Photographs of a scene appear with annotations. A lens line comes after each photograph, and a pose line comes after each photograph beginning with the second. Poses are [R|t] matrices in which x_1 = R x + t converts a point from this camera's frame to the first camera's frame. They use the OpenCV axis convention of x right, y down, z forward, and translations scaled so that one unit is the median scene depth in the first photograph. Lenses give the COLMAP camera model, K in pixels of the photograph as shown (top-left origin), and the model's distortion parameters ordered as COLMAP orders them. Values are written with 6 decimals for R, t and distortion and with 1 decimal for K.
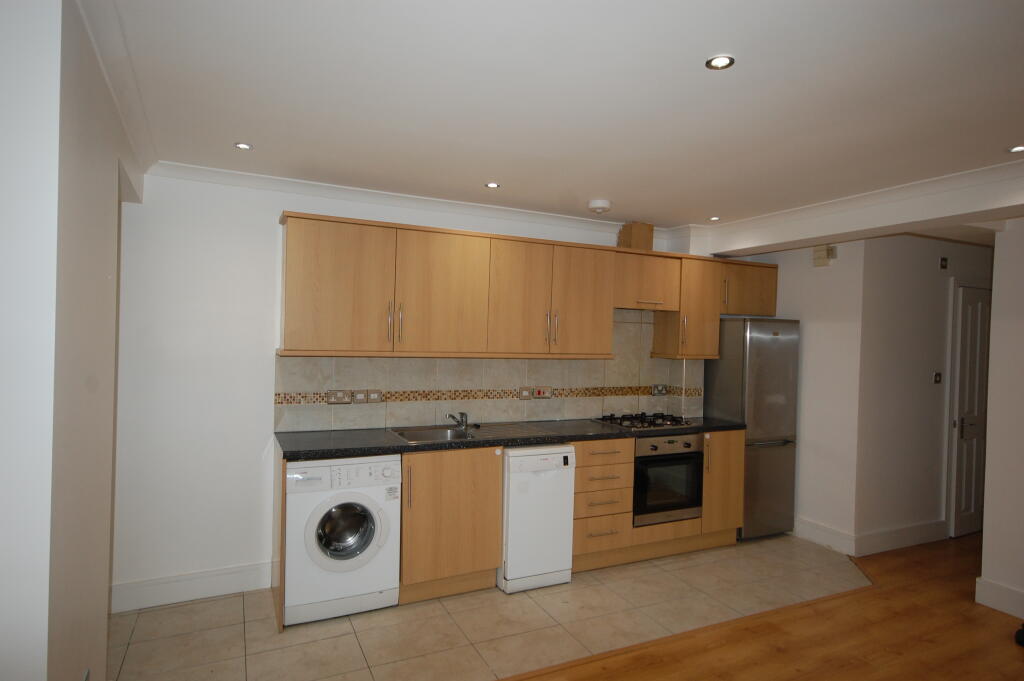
lens RADIAL K [[576.2, 0, 512.0], [0, 576.2, 340.5], [0, 0, 1]] dist [-0.001081, 0.015903]
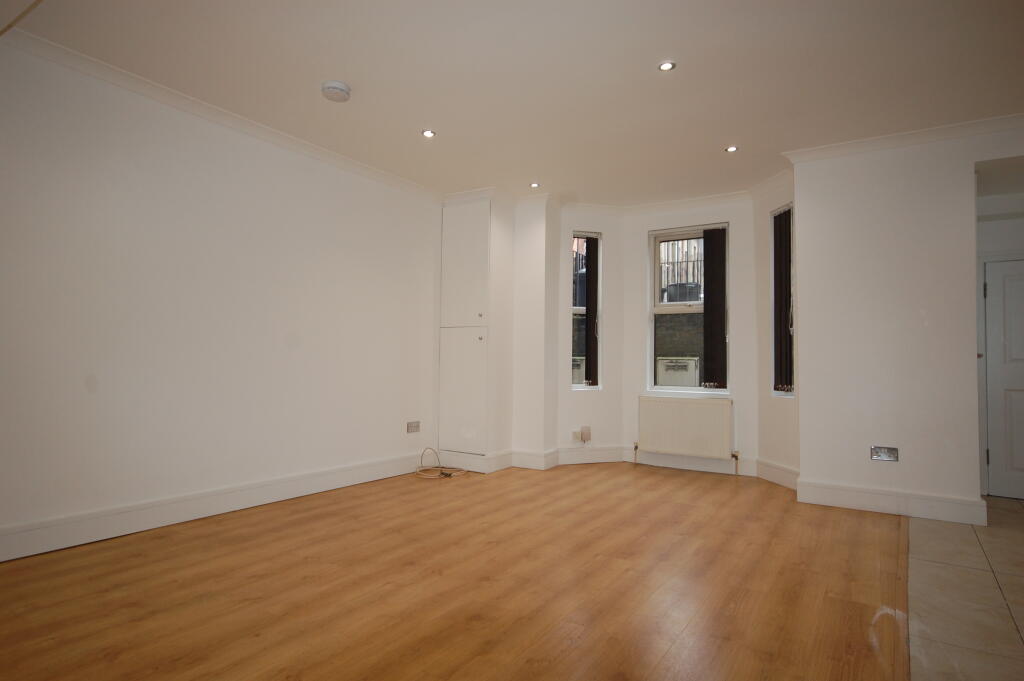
lens RADIAL K [[585.6, 0, 512.0], [0, 585.6, 340.5], [0, 0, 1]] dist [-0.000472, 0.019869]
pose [[-0.861457, -0.055075, -0.504836, 0.690291], [-0.039179, 0.998347, -0.042058, 0.164409], [0.506317, -0.016452, -0.862190, 0.998581]]
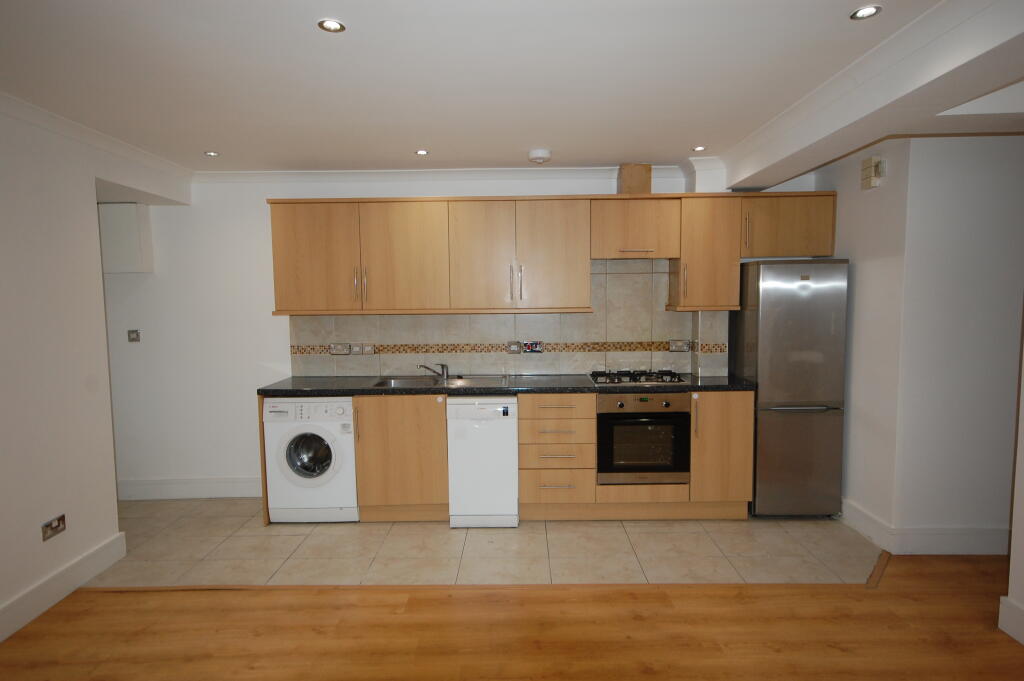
lens RADIAL K [[585.6, 0, 512.0], [0, 585.6, 340.5], [0, 0, 1]] dist [-0.000472, 0.019869]
pose [[0.895070, -0.001707, -0.445922, 0.524506], [0.031173, 0.997786, 0.058752, 0.018339], [0.444834, -0.066488, 0.893141, 0.066699]]
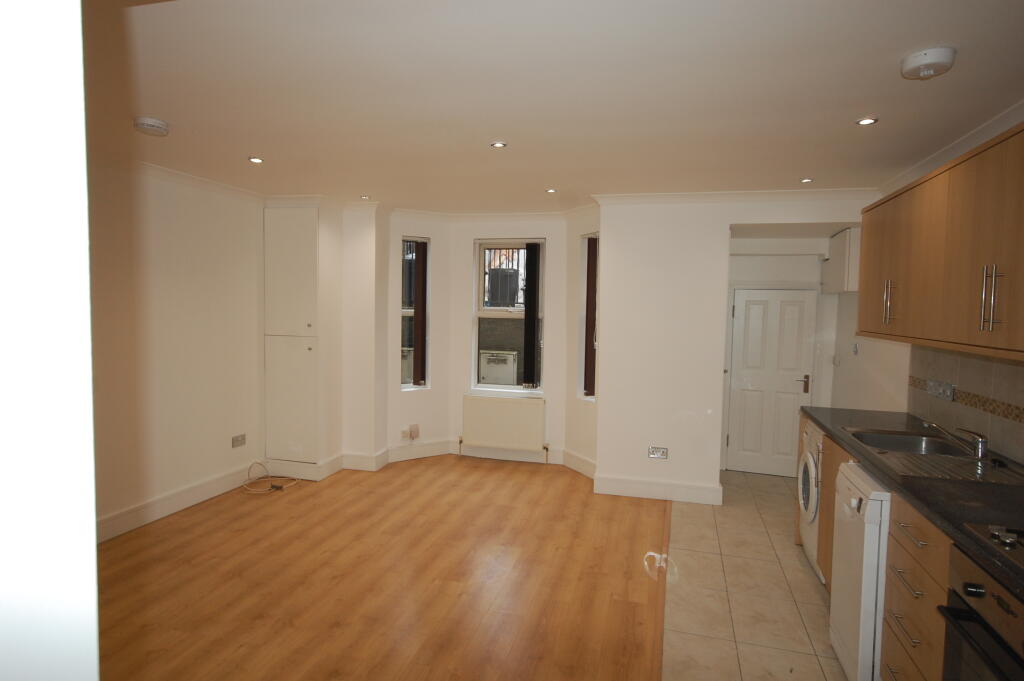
lens RADIAL K [[589.1, 0, 513.3], [0, 589.1, 342.3], [0, 0, 1]] dist [-0.000697, 0.020836]
pose [[-0.665240, 0.006125, -0.746605, 0.768265], [-0.044039, 0.997903, 0.047426, 0.011337], [0.745330, 0.064430, -0.663575, 1.040966]]
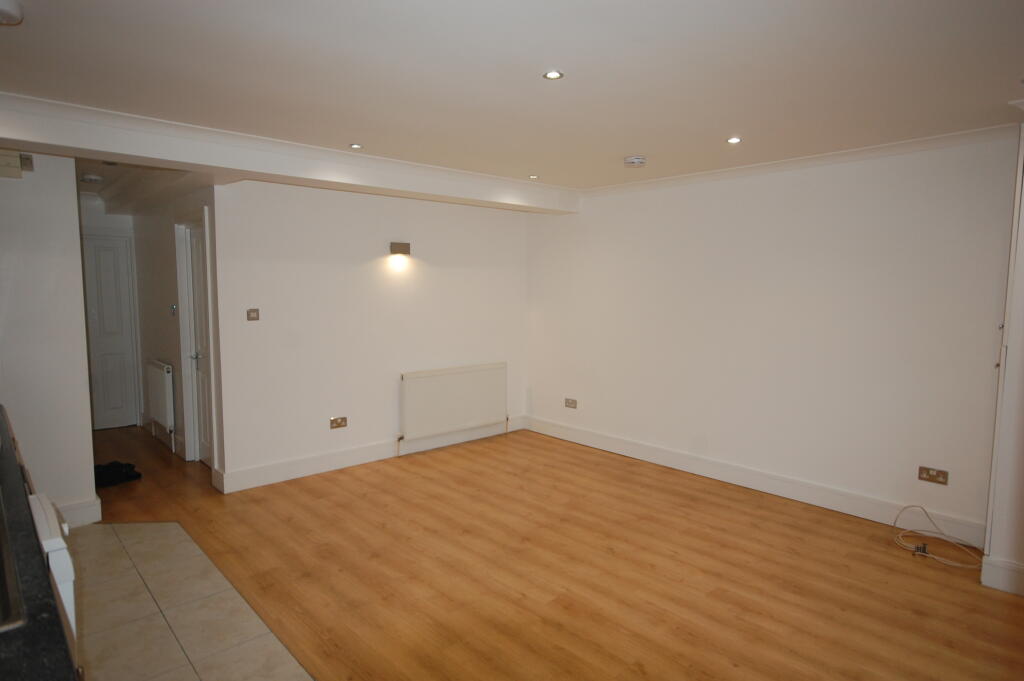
lens RADIAL K [[585.6, 0, 512.0], [0, 585.6, 340.5], [0, 0, 1]] dist [-0.000472, 0.019869]
pose [[-0.285710, -0.112910, 0.951641, -0.460477], [-0.005983, 0.993226, 0.116047, -0.014425], [-0.958297, 0.027462, -0.284450, 0.693615]]
